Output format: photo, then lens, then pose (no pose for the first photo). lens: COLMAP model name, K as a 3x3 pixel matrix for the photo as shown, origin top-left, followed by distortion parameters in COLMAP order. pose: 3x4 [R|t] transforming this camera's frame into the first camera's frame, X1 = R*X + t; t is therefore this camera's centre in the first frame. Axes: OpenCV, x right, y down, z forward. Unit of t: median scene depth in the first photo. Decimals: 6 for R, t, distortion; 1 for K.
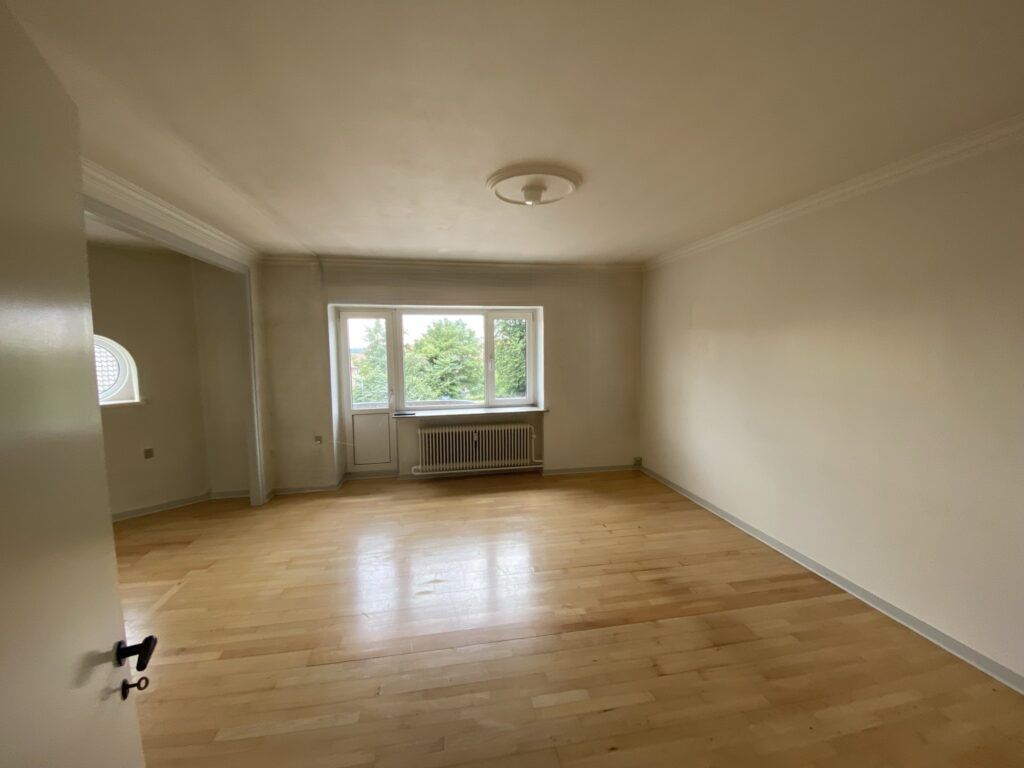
lens RADIAL K [[413.4, 0, 512.0], [0, 413.4, 384.0], [0, 0, 1]] dist [0.032951, -0.000322]
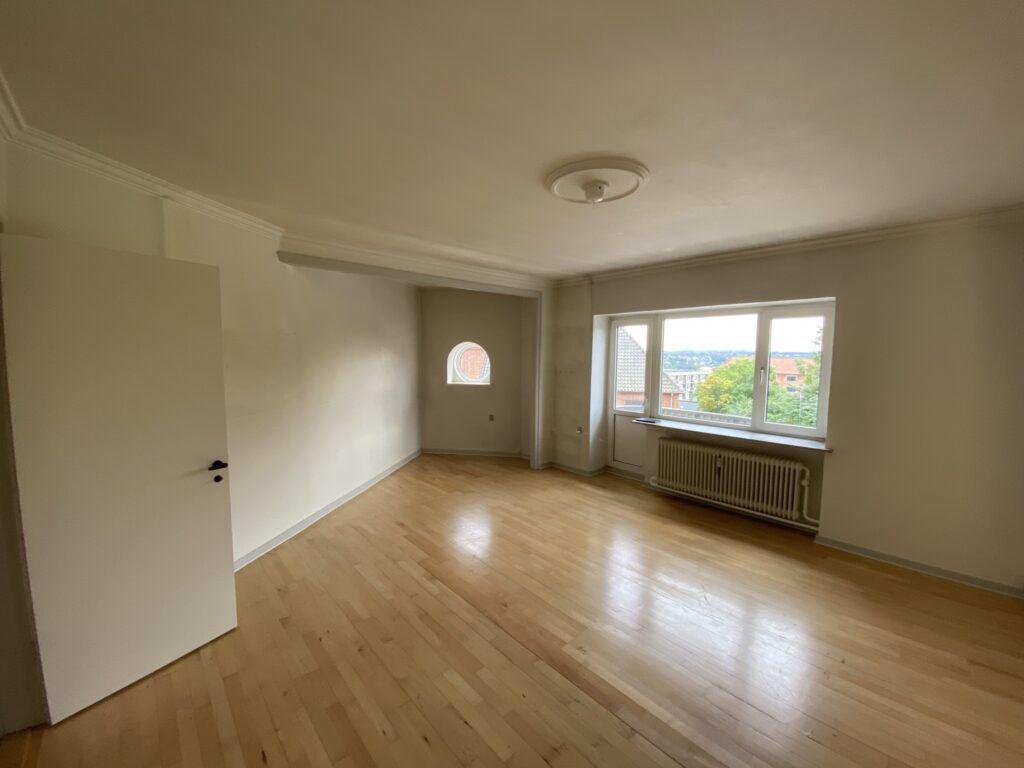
lens RADIAL K [[413.4, 0, 512.0], [0, 413.4, 384.0], [0, 0, 1]] dist [0.032951, -0.000322]
pose [[0.537391, 0.084633, -0.839076, 0.389672], [-0.090295, 0.995006, 0.042530, -0.027730], [0.838485, 0.052909, 0.542350, 0.188658]]
